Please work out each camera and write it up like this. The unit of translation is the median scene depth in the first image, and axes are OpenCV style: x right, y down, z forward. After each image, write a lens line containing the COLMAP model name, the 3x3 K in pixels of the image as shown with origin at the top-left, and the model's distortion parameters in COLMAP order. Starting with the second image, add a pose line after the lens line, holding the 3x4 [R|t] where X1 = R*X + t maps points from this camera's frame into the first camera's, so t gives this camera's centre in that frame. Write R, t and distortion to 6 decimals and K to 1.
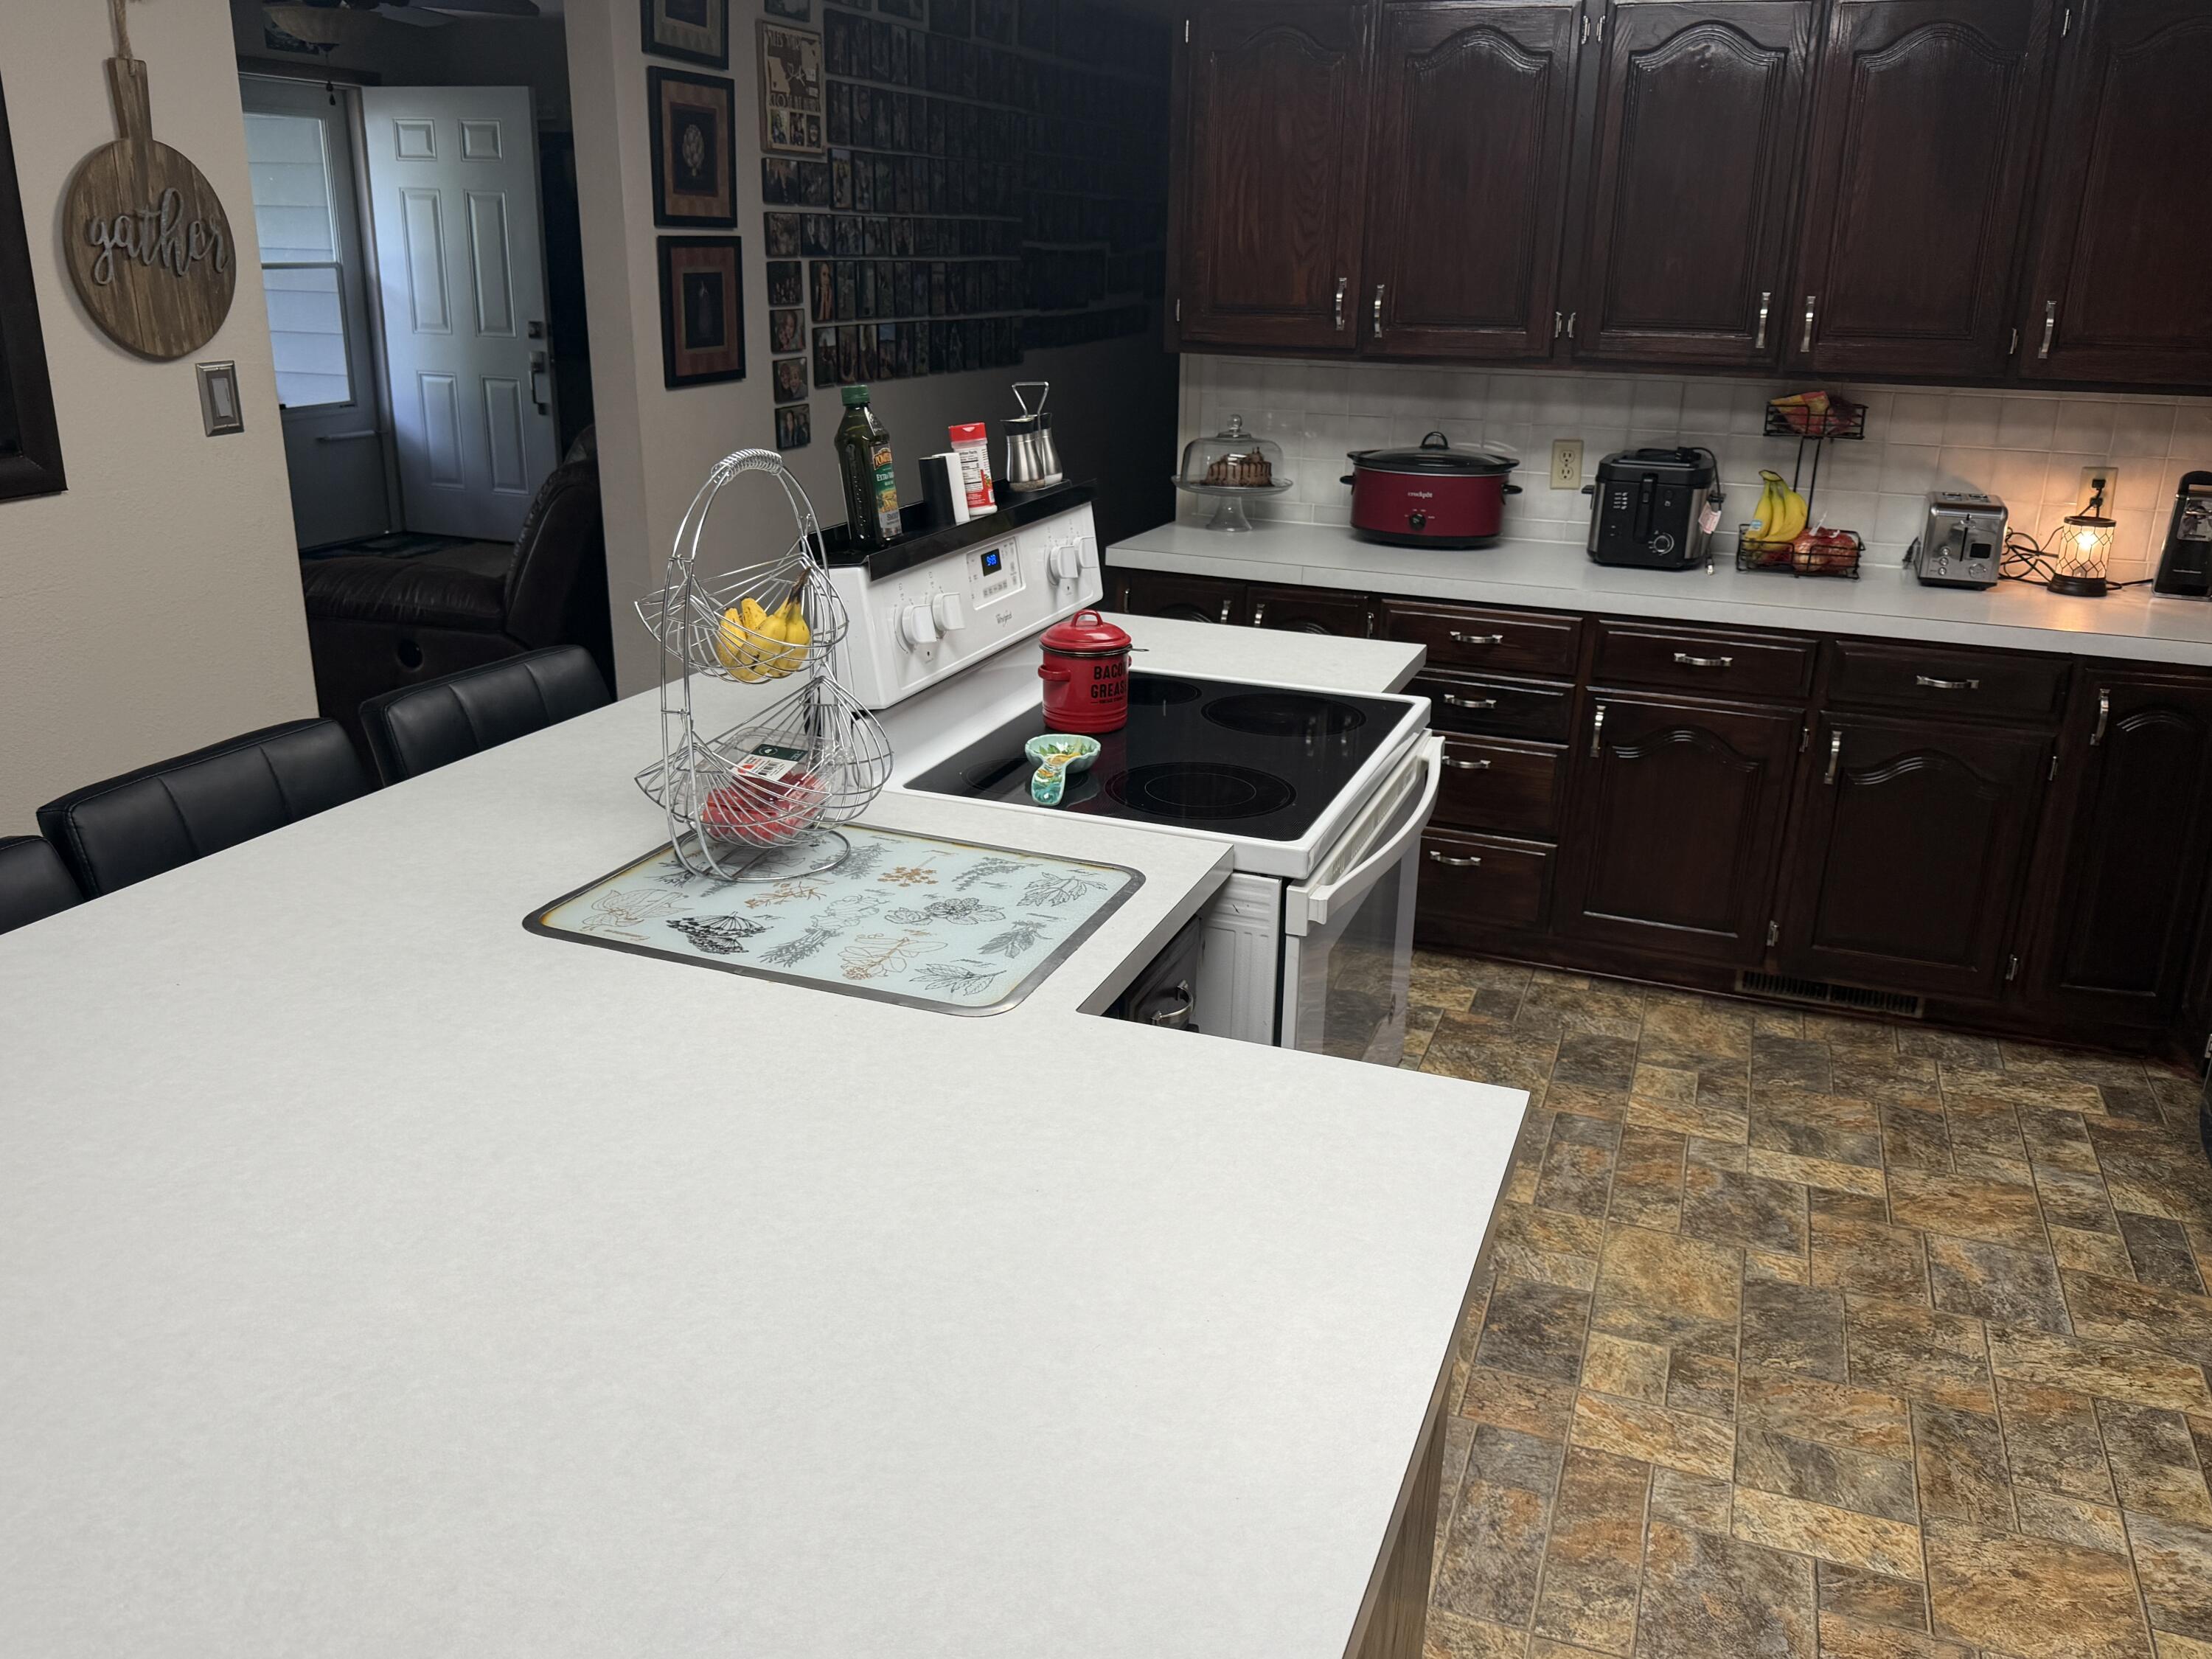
lens RADIAL K [[1742.9, 0, 1105.7], [0, 1742.9, 828.2], [0, 0, 1]] dist [0.119496, -0.225734]
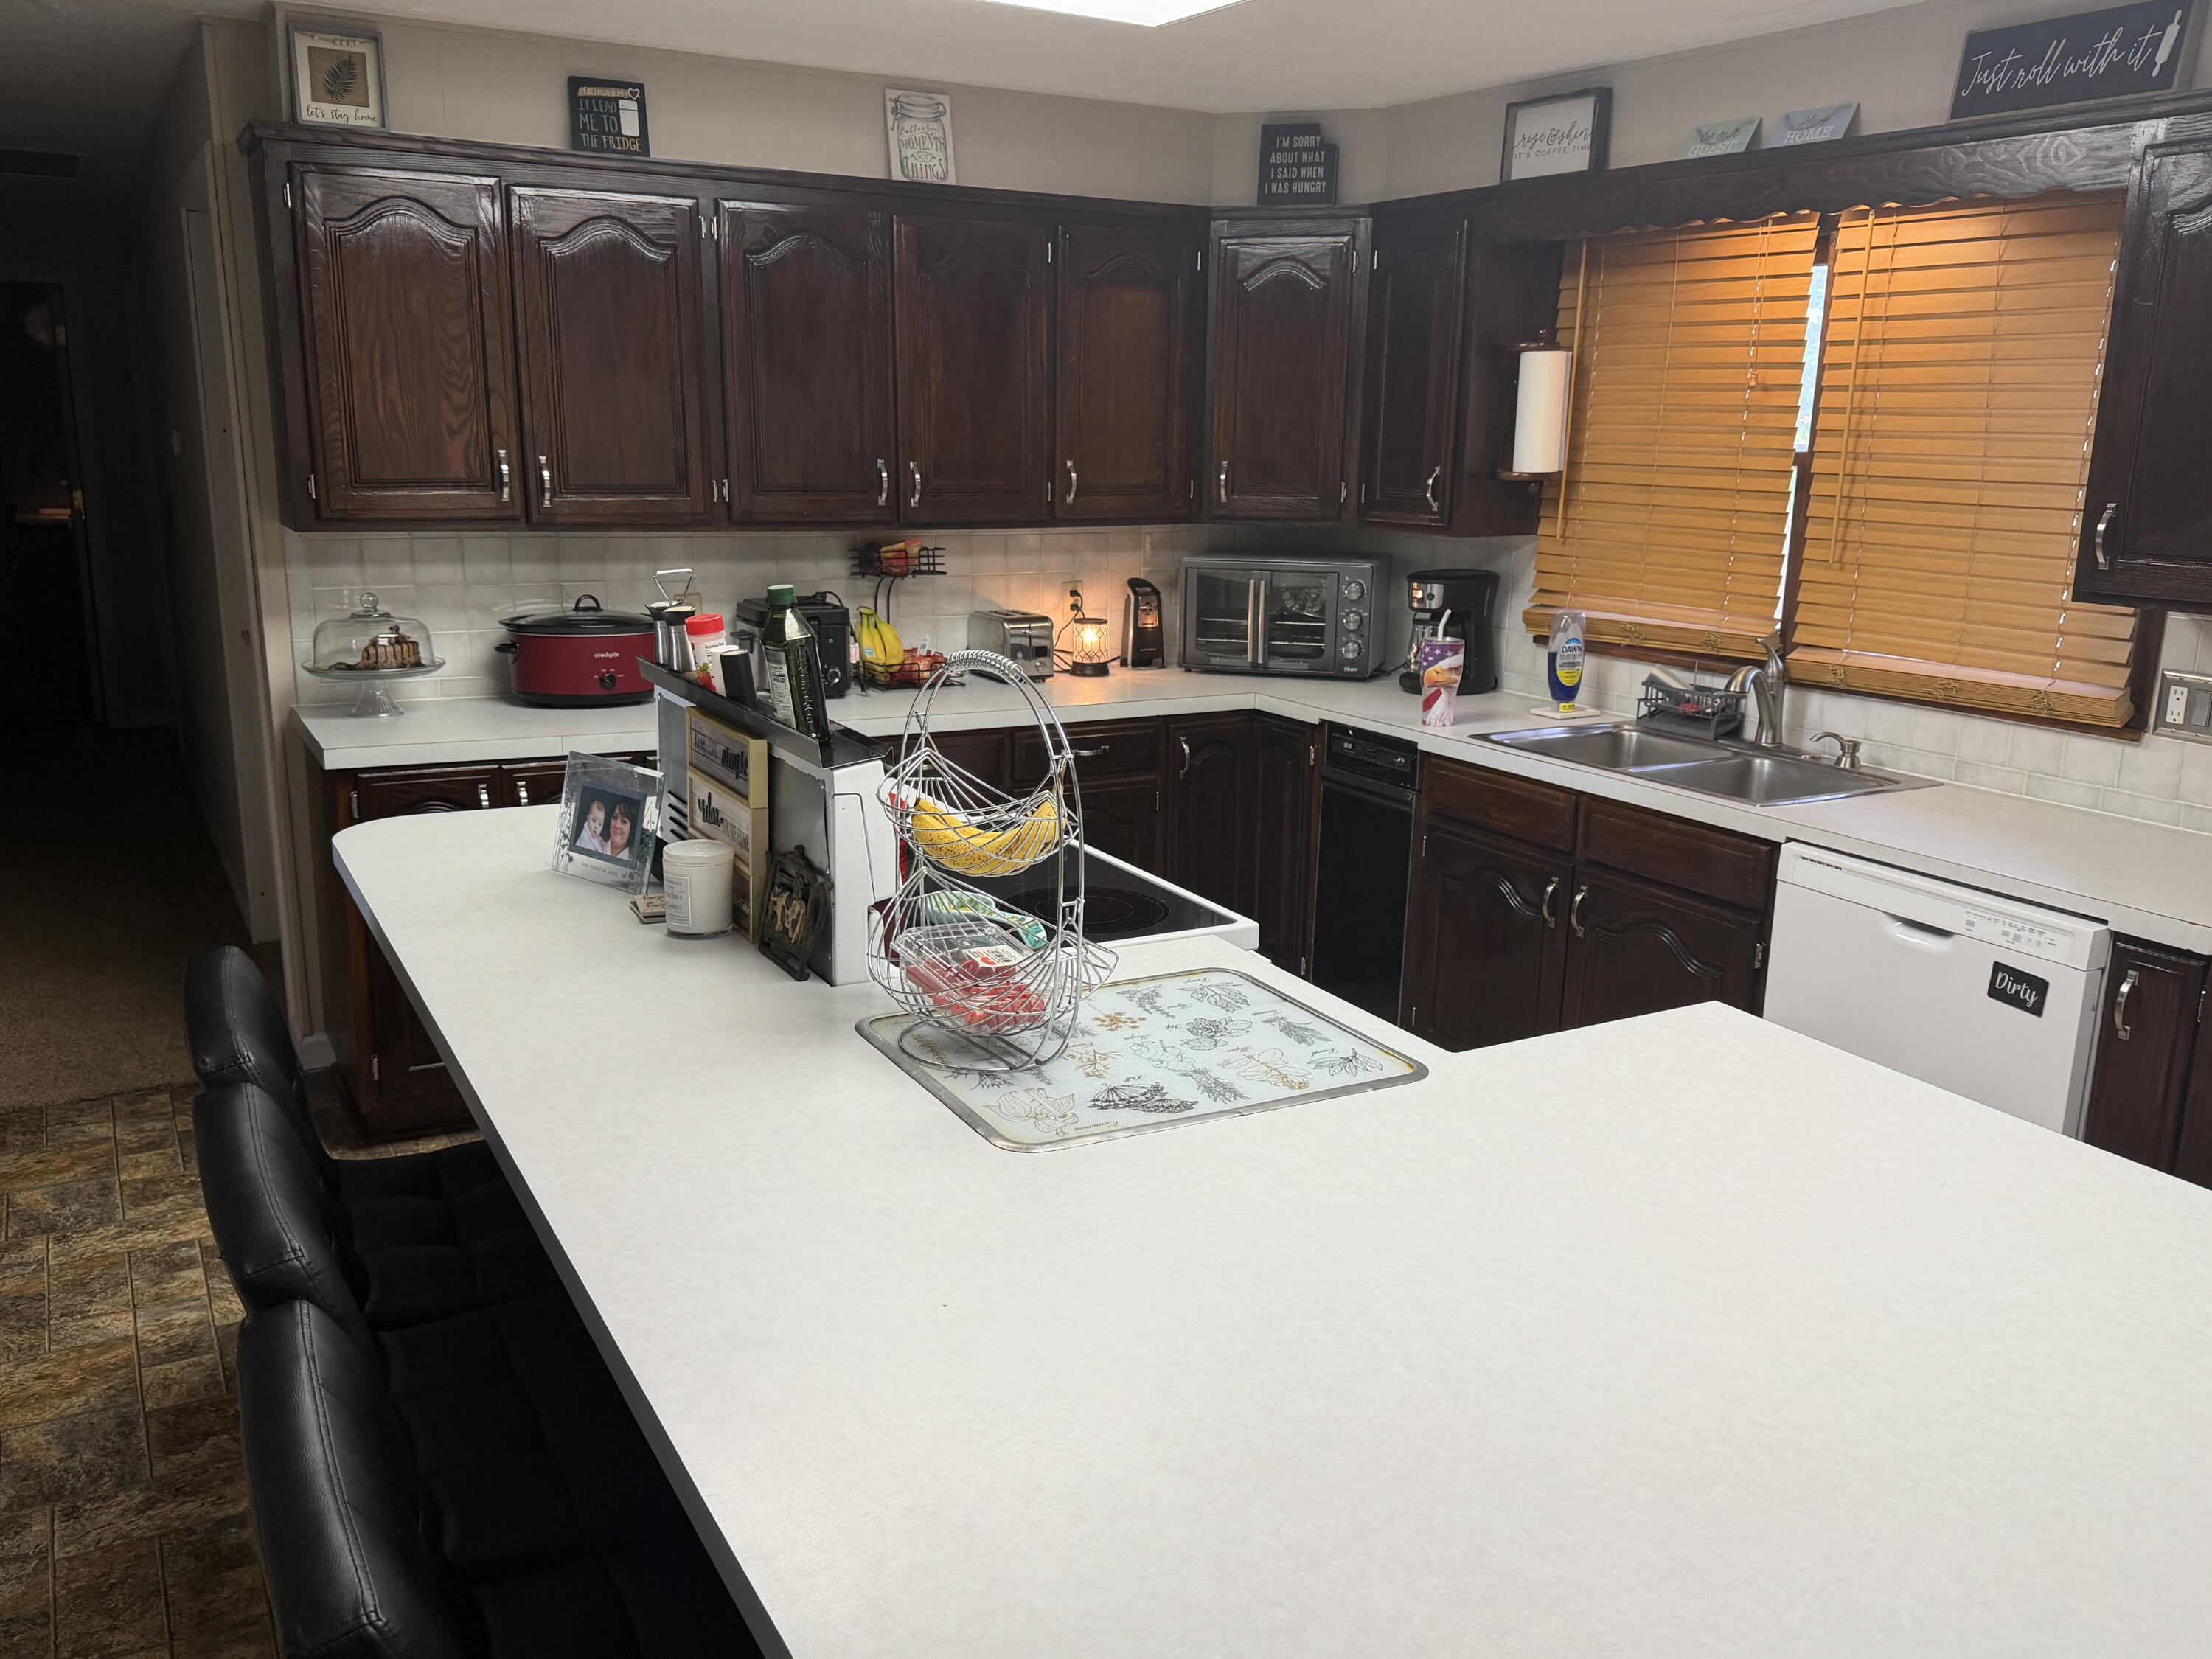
lens RADIAL K [[1749.9, 0, 1112.7], [0, 1749.9, 836.1], [0, 0, 1]] dist [0.010143, -0.009907]
pose [[0.634432, -0.185126, 0.750483, -0.589595], [0.236986, 0.970725, 0.039115, -0.082242], [-0.735754, 0.153037, 0.659732, 0.180851]]
